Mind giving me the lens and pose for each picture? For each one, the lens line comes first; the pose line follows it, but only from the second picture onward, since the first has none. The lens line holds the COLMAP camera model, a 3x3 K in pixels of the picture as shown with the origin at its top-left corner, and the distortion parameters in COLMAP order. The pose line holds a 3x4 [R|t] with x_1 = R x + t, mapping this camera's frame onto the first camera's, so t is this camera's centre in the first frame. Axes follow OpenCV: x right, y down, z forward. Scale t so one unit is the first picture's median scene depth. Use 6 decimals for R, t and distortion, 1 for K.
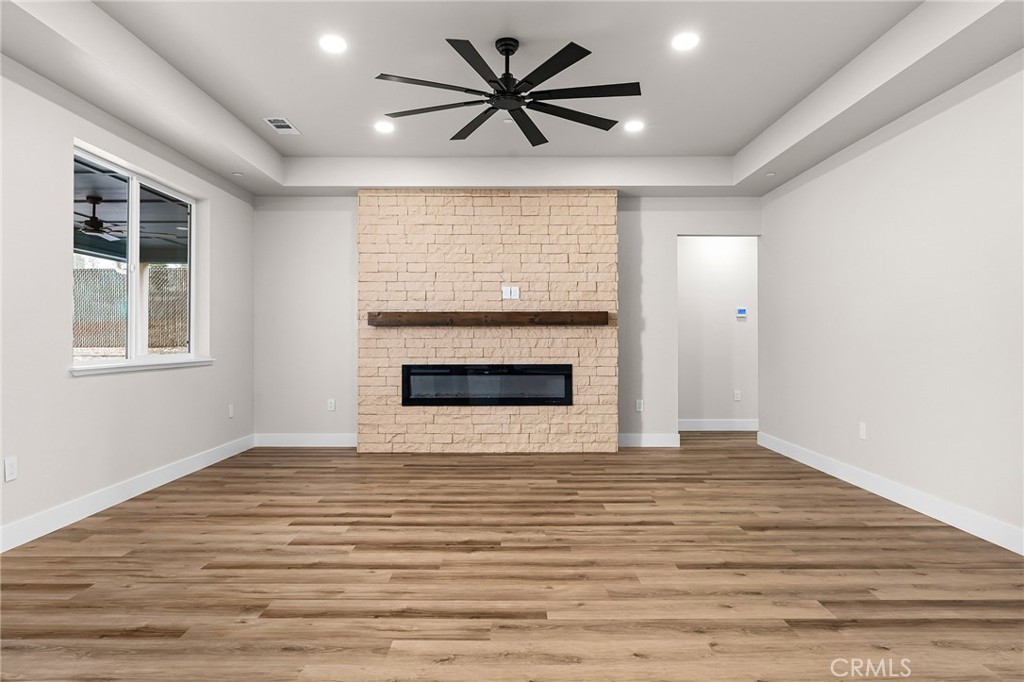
lens RADIAL K [[616.5, 0, 512.0], [0, 616.5, 341.0], [0, 0, 1]] dist [-0.002574, 0.000899]
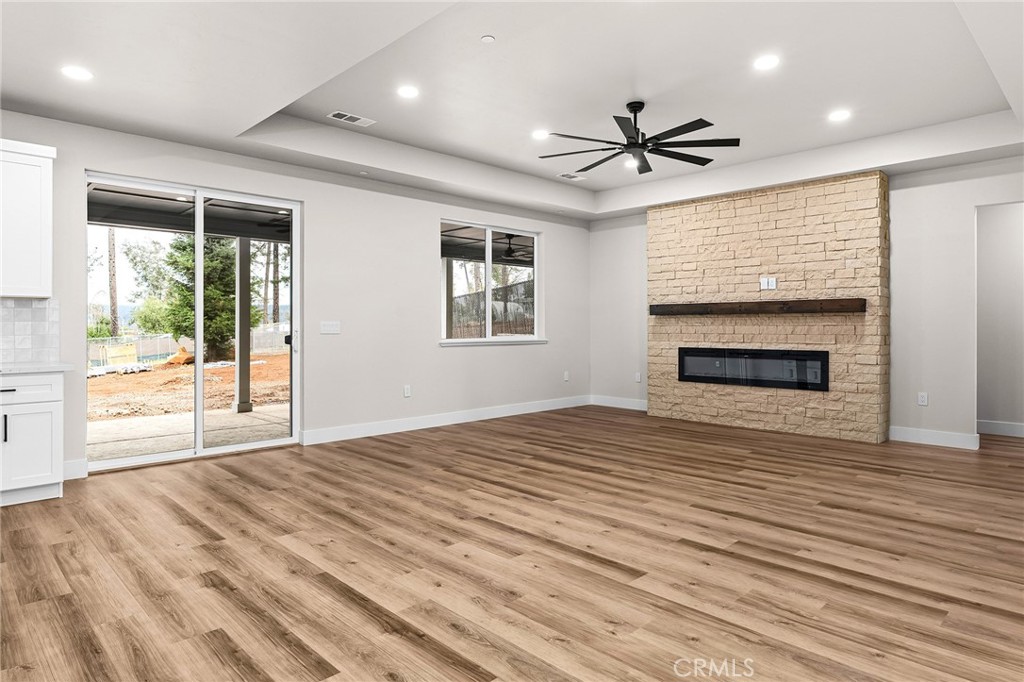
lens RADIAL K [[603.3, 0, 512.0], [0, 603.3, 341.0], [0, 0, 1]] dist [-0.003569, 0.000482]
pose [[0.697099, 0.017913, -0.716751, 0.458089], [-0.001564, 0.999723, 0.023464, -0.001289], [0.716973, -0.015236, 0.696935, -0.067766]]
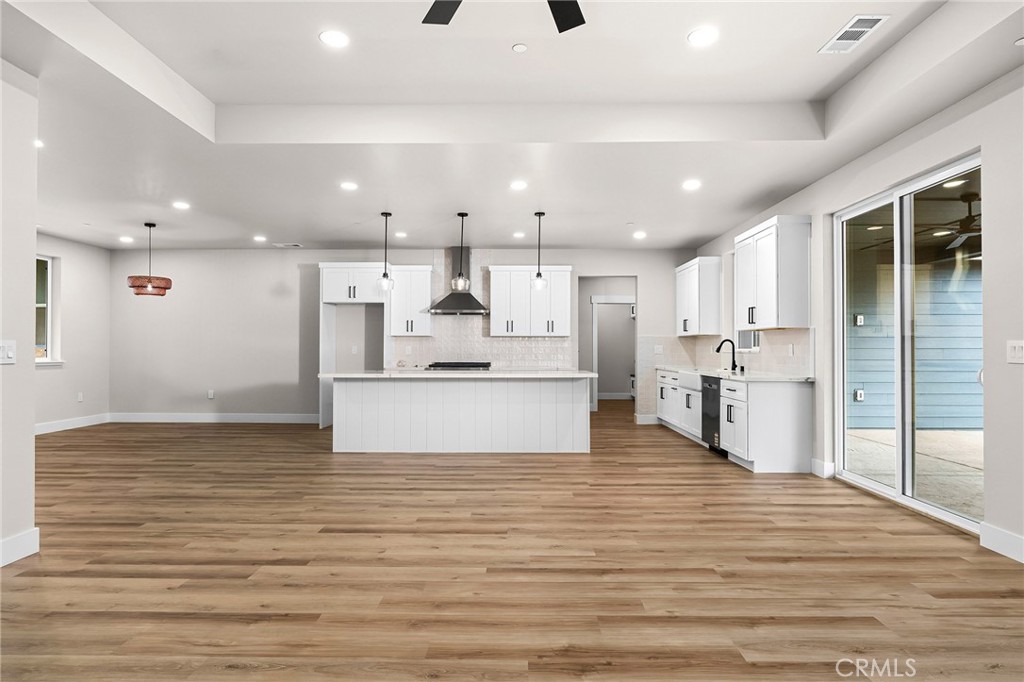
lens RADIAL K [[574.0, 0, 512.0], [0, 574.0, 341.0], [0, 0, 1]] dist [0.001506, -0.000564]
pose [[-0.999863, 0.000015, 0.016563, -0.006269], [-0.000172, 0.999936, -0.011300, -0.003641], [-0.016562, -0.011301, -0.999799, 0.914169]]
